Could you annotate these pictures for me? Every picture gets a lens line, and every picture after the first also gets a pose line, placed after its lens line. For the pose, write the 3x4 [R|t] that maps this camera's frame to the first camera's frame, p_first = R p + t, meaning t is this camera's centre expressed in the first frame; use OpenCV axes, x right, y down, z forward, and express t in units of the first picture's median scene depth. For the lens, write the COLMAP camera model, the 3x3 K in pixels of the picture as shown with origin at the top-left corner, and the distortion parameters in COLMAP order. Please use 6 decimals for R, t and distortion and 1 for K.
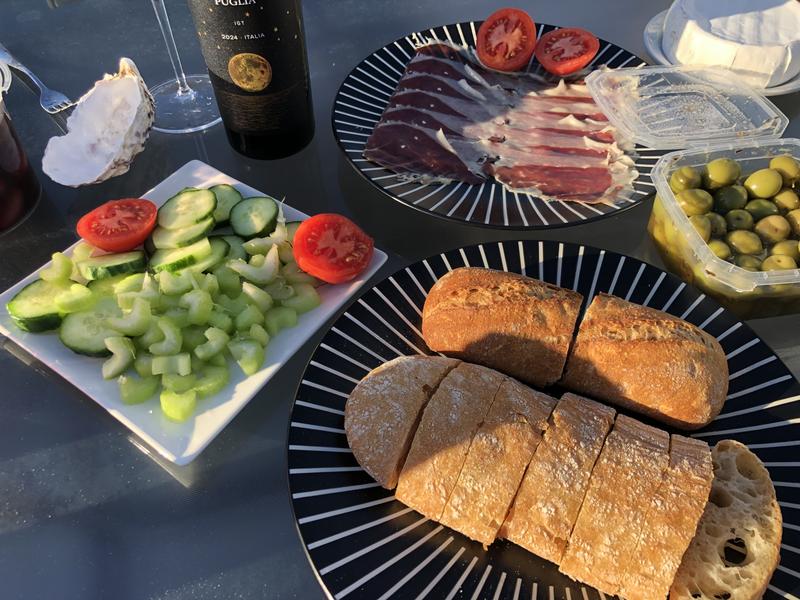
lens RADIAL K [[652.0, 0, 411.4], [0, 652.0, 301.3], [0, 0, 1]] dist [0.012700, -0.000955]
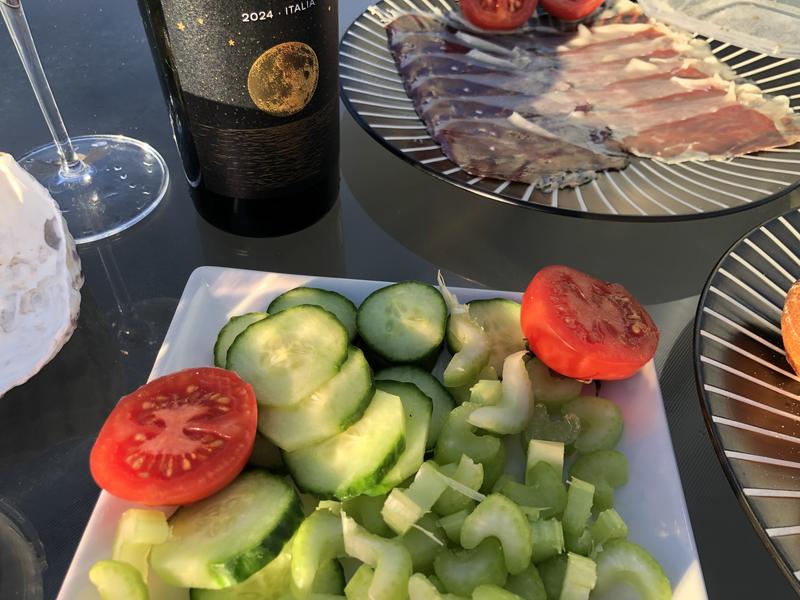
lens RADIAL K [[652.0, 0, 411.4], [0, 652.0, 301.3], [0, 0, 1]] dist [0.012700, -0.000955]
pose [[0.859459, -0.341372, 0.380521, -0.418280], [0.356015, 0.933873, 0.033687, -0.154313], [-0.366858, 0.106519, 0.924159, 0.464178]]
